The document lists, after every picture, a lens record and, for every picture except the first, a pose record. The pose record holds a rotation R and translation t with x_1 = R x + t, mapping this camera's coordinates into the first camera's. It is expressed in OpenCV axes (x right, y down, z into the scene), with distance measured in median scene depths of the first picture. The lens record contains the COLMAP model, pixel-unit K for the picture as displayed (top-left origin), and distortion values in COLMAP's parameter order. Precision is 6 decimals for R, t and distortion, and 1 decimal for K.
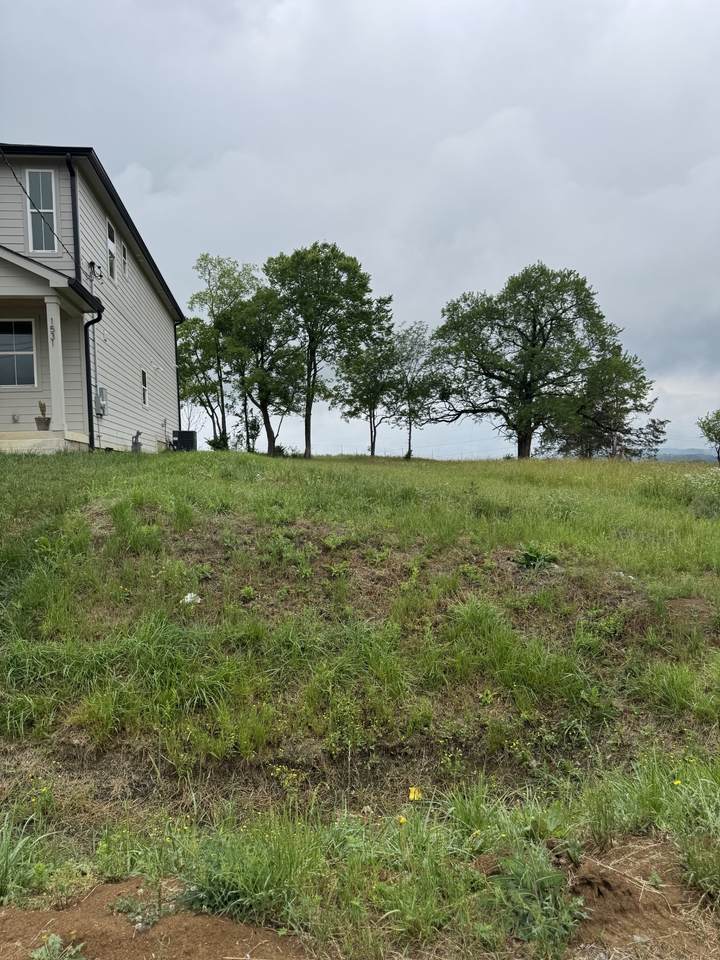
lens RADIAL K [[667.8, 0, 360.0], [0, 667.8, 480.0], [0, 0, 1]] dist [0.124968, -0.189974]
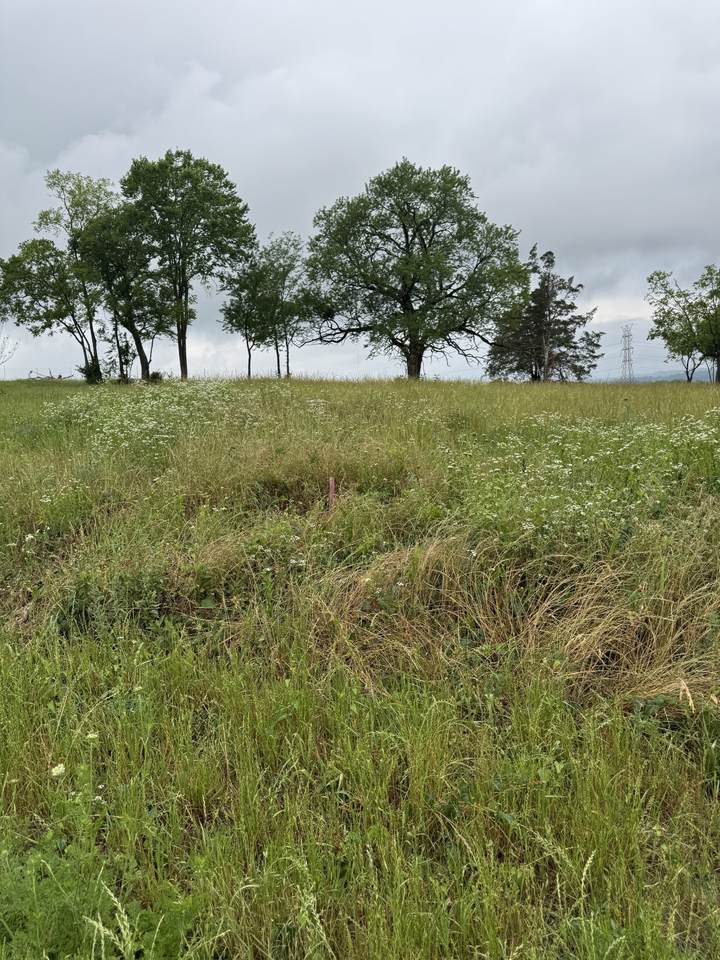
lens RADIAL K [[667.8, 0, 360.0], [0, 667.8, 480.0], [0, 0, 1]] dist [0.124968, -0.189974]
pose [[0.992725, -0.009147, -0.120060, 0.293800], [0.021592, 0.994471, 0.102769, 0.010705], [0.118456, -0.104613, 0.987433, 0.052246]]
